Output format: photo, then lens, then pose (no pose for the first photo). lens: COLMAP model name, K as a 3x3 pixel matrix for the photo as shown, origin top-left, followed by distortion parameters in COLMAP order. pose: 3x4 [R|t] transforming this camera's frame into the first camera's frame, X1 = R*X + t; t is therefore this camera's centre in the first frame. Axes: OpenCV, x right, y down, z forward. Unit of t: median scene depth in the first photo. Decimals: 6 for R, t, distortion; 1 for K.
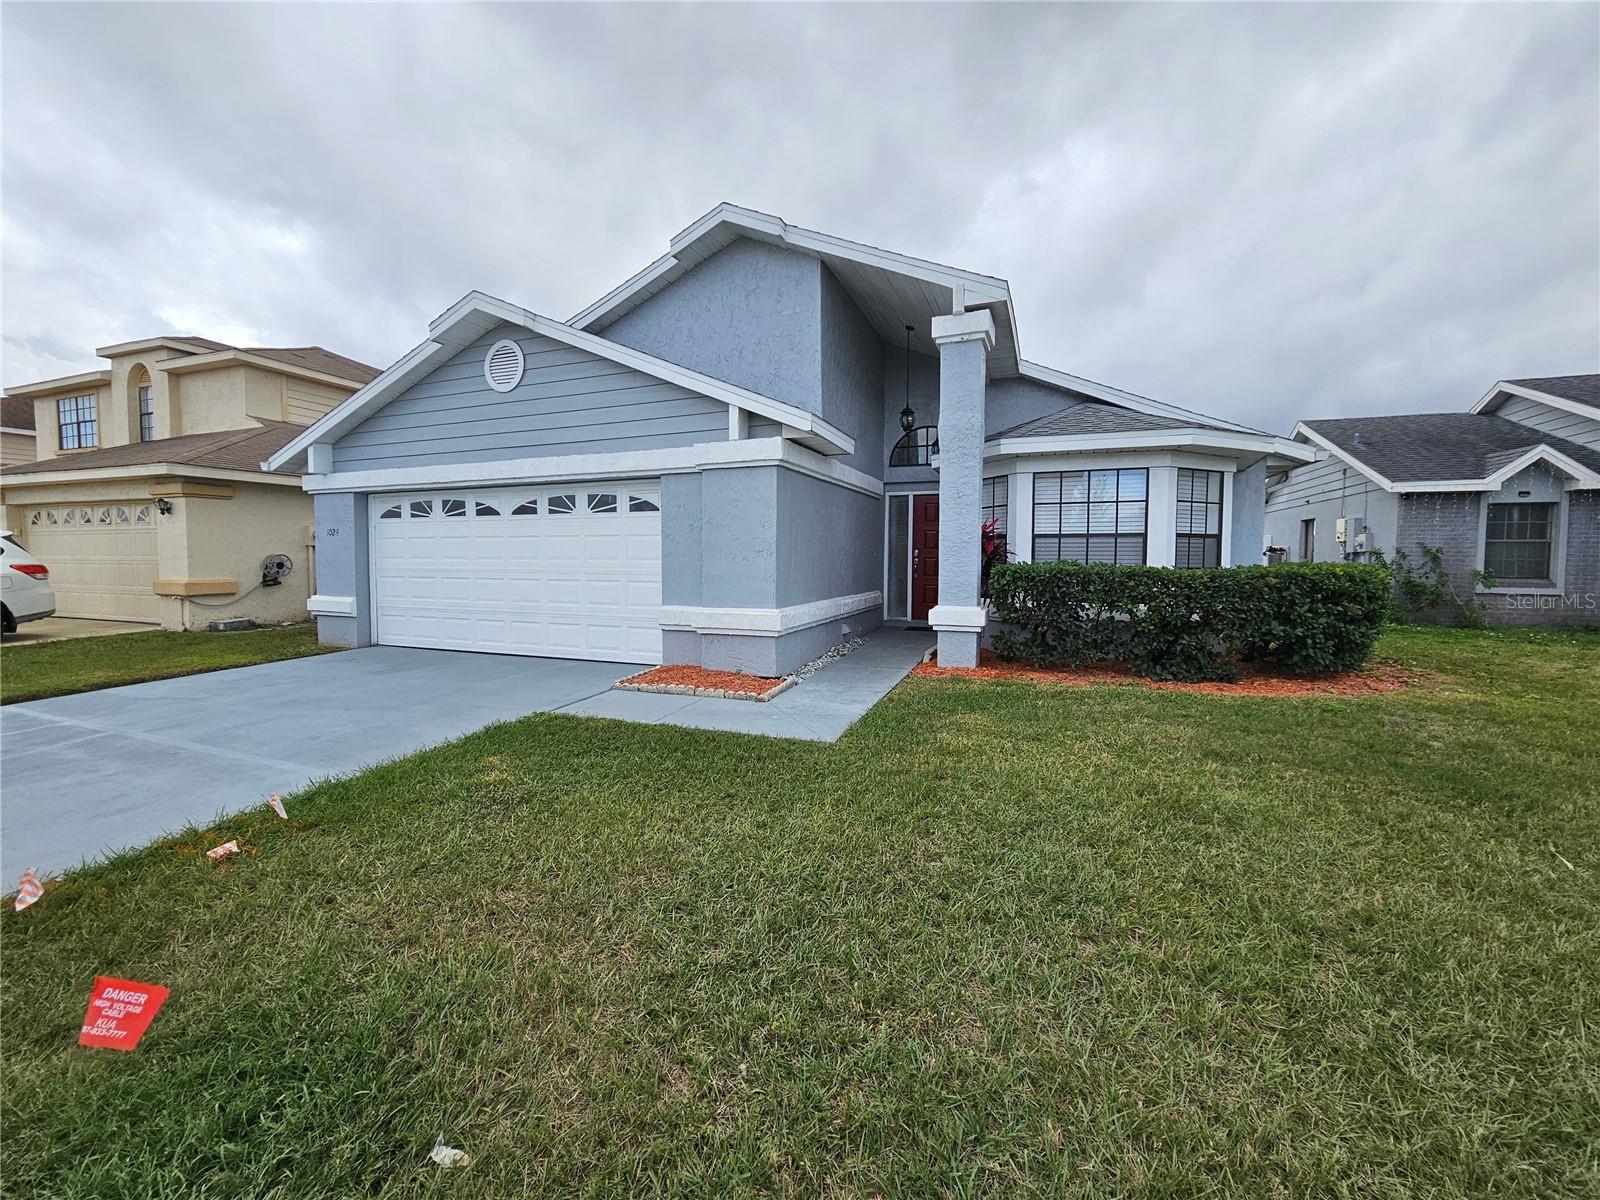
lens RADIAL K [[656.0, 0, 800.0], [0, 656.0, 593.6], [0, 0, 1]] dist [-0.002665, 0.000721]
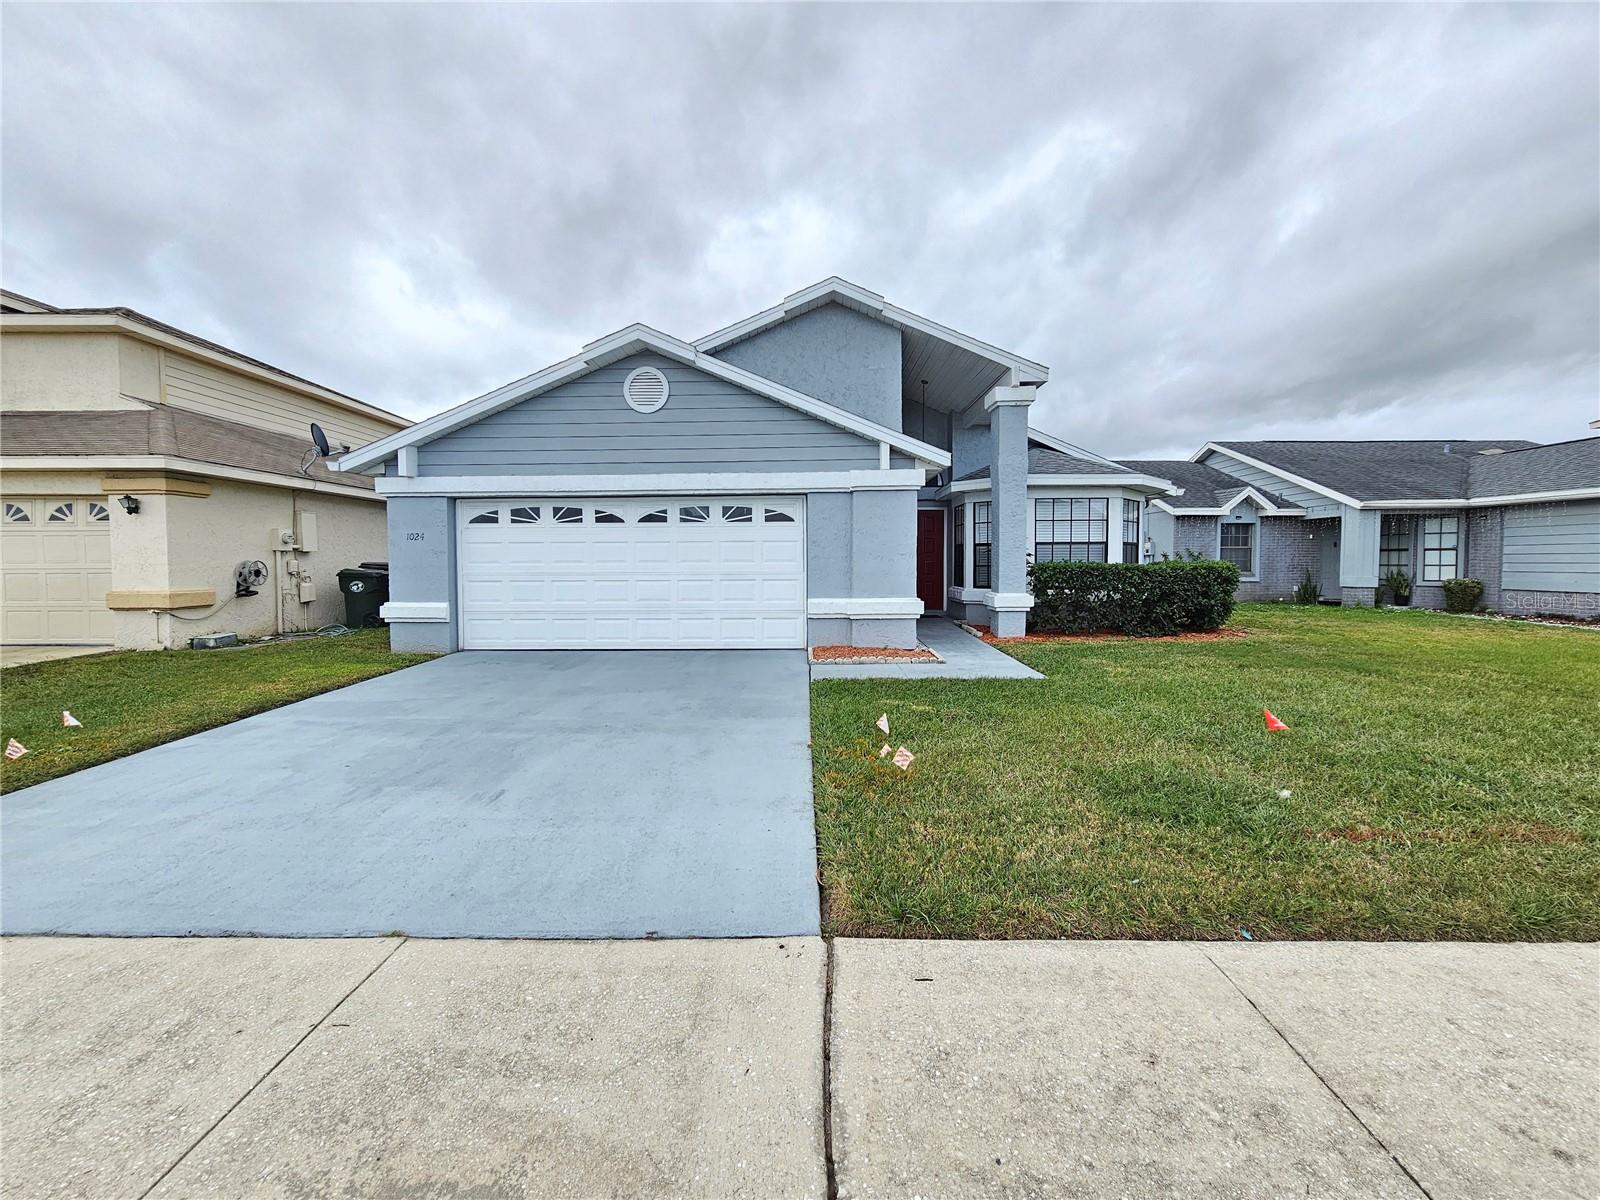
lens RADIAL K [[656.0, 0, 796.1], [0, 656.0, 595.6], [0, 0, 1]] dist [-0.002665, 0.000721]
pose [[0.935287, -0.024734, 0.353024, -0.584613], [0.026740, 0.999642, -0.000806, 0.011074], [-0.352878, 0.010193, 0.935614, -0.126113]]
